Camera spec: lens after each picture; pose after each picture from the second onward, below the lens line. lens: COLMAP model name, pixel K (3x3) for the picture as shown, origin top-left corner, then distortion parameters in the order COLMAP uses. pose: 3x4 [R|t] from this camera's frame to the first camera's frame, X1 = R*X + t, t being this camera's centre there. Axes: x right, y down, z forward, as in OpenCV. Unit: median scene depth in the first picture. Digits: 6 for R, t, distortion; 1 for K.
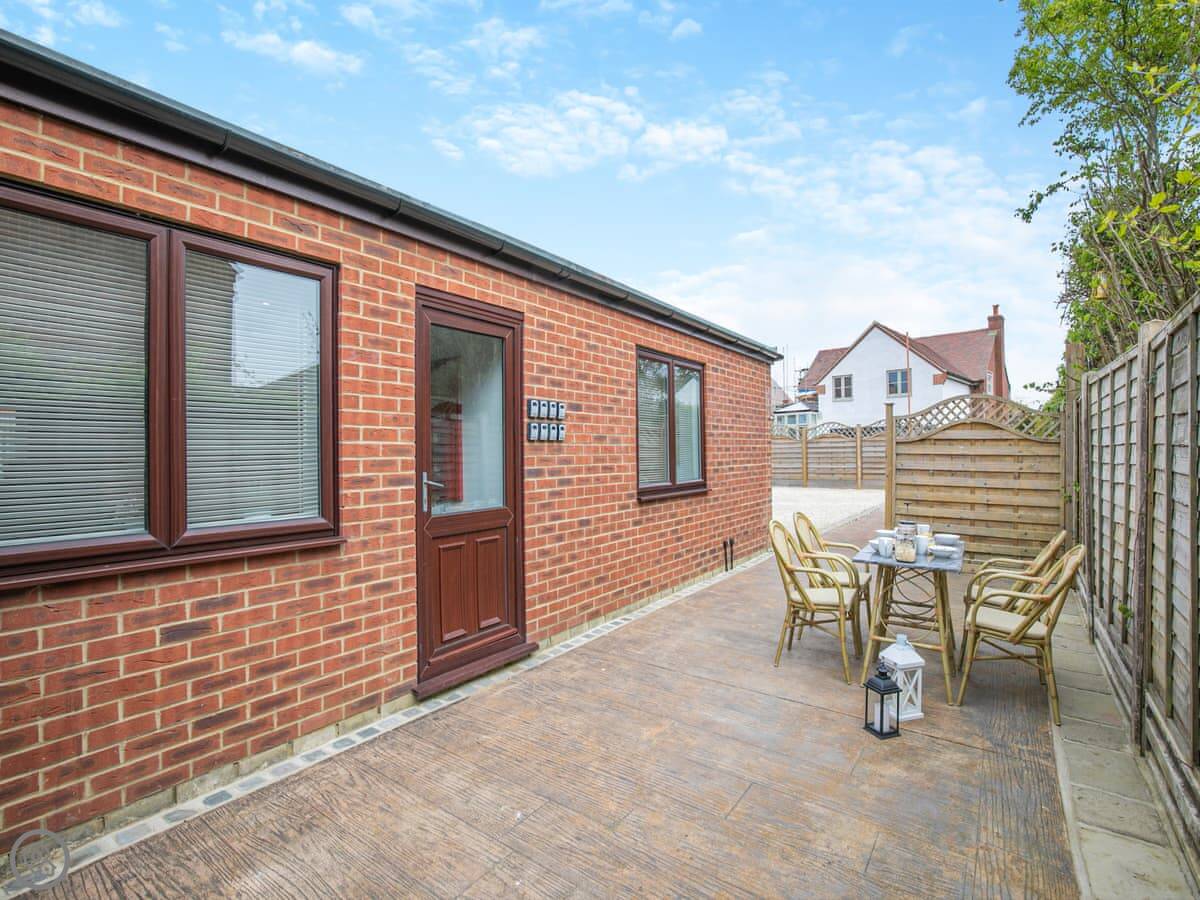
lens RADIAL K [[550.5, 0, 611.5], [0, 550.5, 470.3], [0, 0, 1]] dist [0.002391, 0.000135]
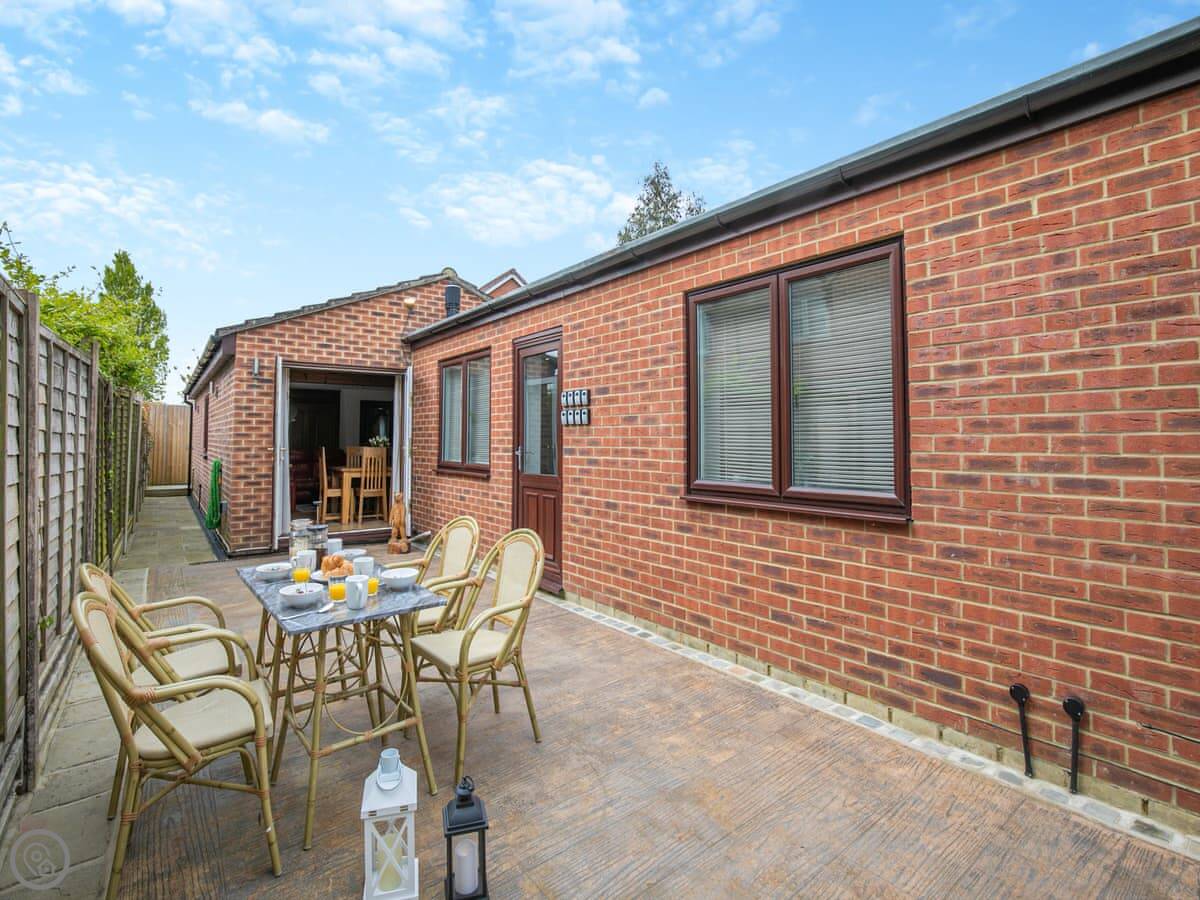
lens RADIAL K [[537.7, 0, 601.2], [0, 537.7, 427.1], [0, 0, 1]] dist [-0.017836, -0.000080]
pose [[-0.241765, -0.001122, -0.970334, 0.893362], [-0.019195, 0.999809, 0.003627, -0.049105], [0.970145, 0.019503, -0.241740, 1.213775]]
